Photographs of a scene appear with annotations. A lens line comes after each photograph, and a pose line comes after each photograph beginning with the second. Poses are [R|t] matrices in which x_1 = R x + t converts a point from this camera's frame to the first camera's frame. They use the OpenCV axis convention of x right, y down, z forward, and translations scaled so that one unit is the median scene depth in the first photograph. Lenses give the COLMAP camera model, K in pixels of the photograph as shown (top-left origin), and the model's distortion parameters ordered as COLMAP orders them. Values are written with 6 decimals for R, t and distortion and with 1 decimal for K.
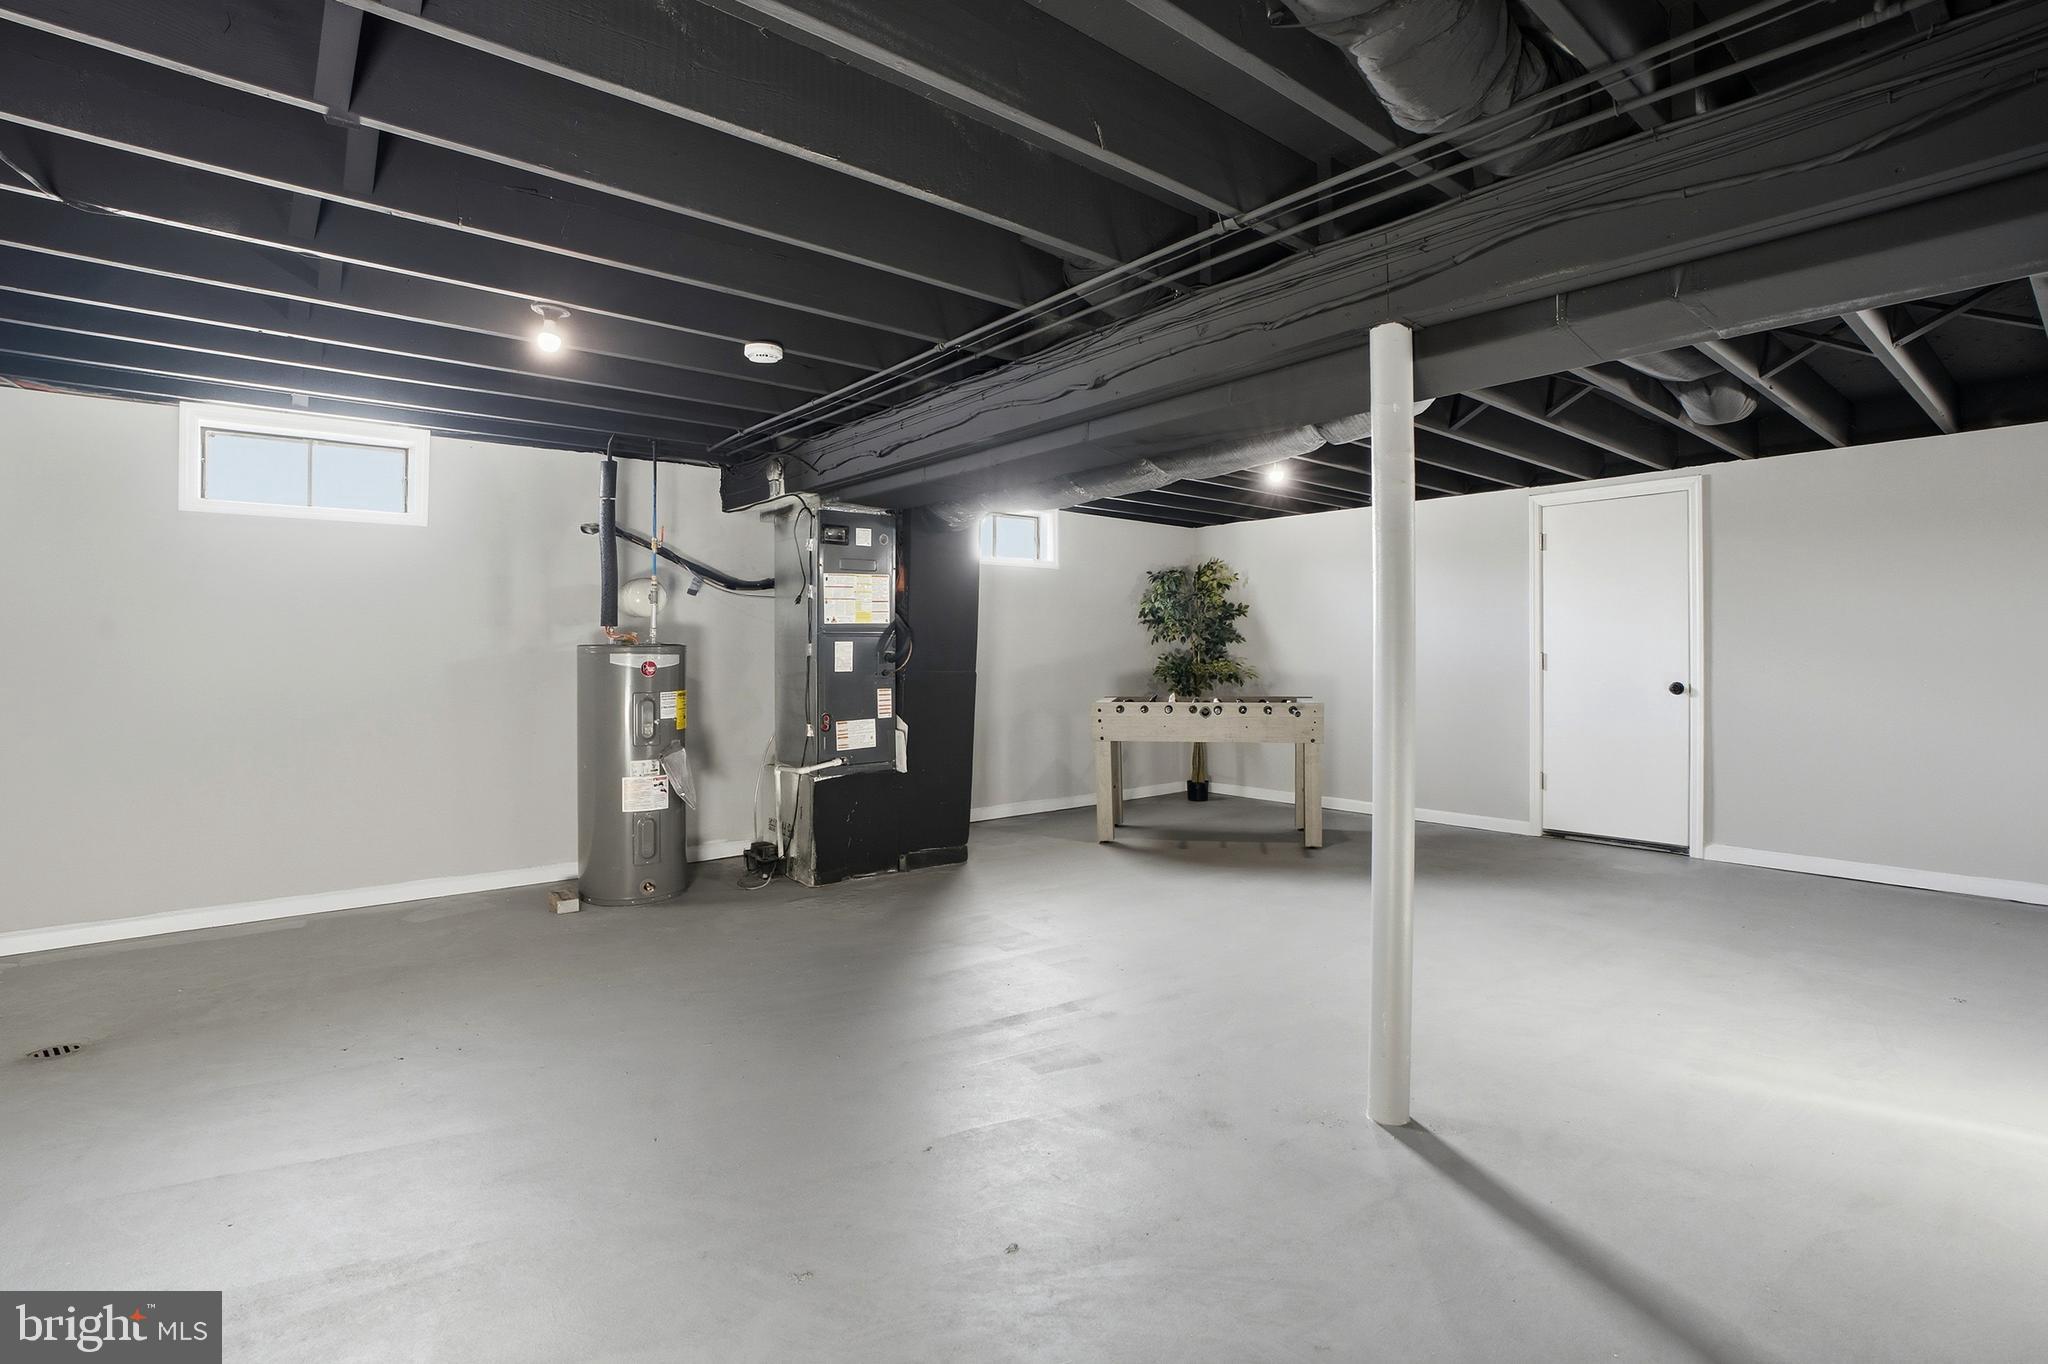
lens RADIAL K [[953.3, 0, 1020.1], [0, 953.3, 646.3], [0, 0, 1]] dist [-0.064819, 0.020573]
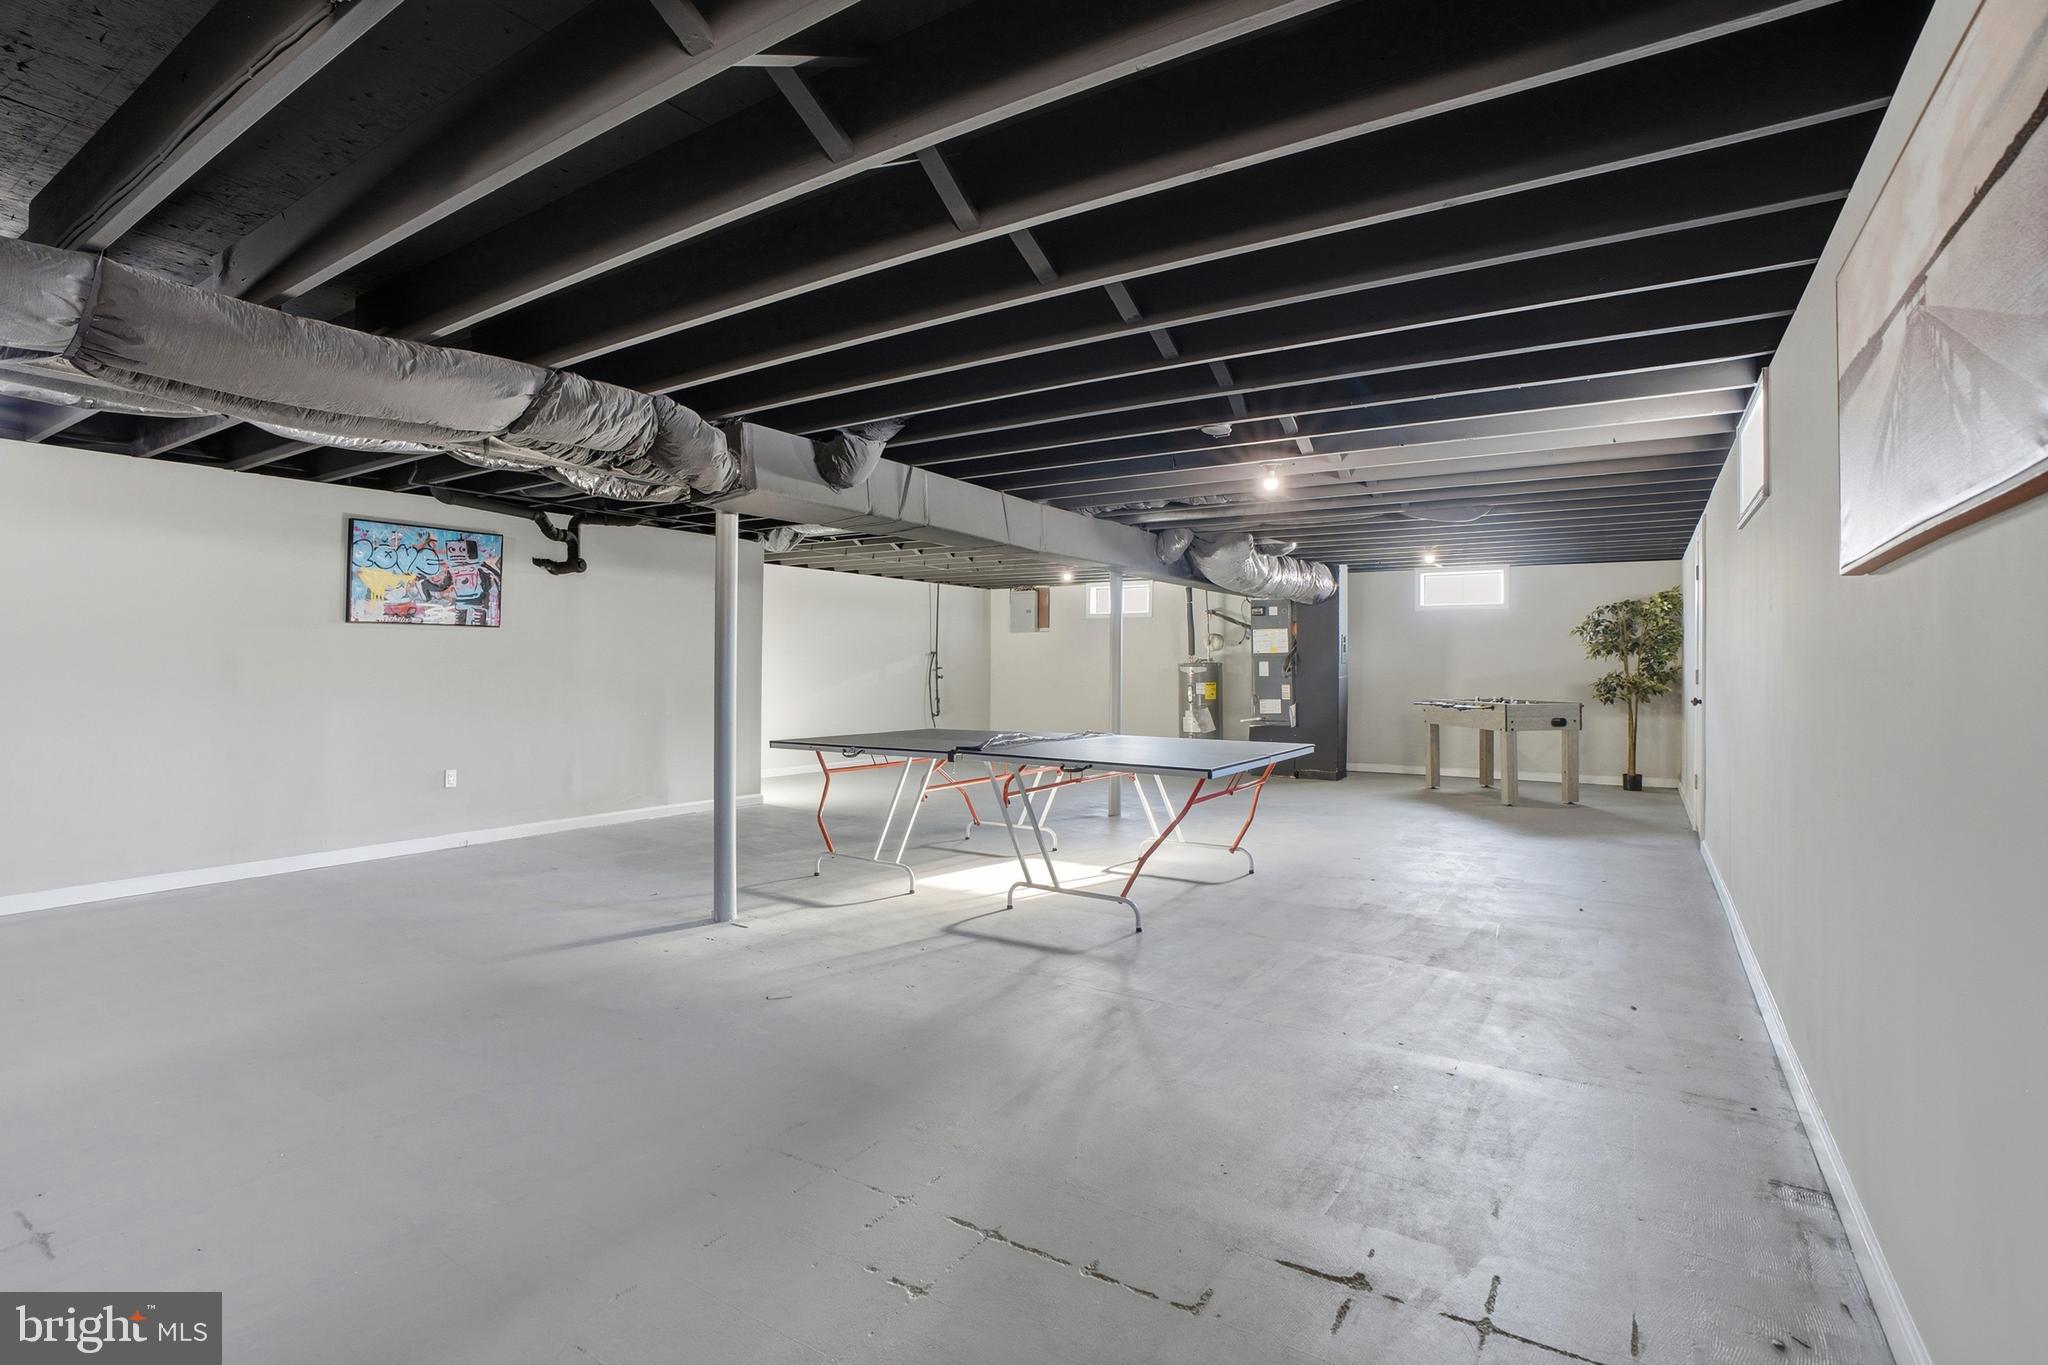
lens RADIAL K [[953.3, 0, 1021.8], [0, 953.3, 666.3], [0, 0, 1]] dist [-0.064819, 0.020573]
pose [[0.313377, 0.002922, -0.949624, 1.617018], [0.003104, 0.999987, 0.004101, -0.005335], [0.949624, -0.004232, 0.313364, -0.165186]]
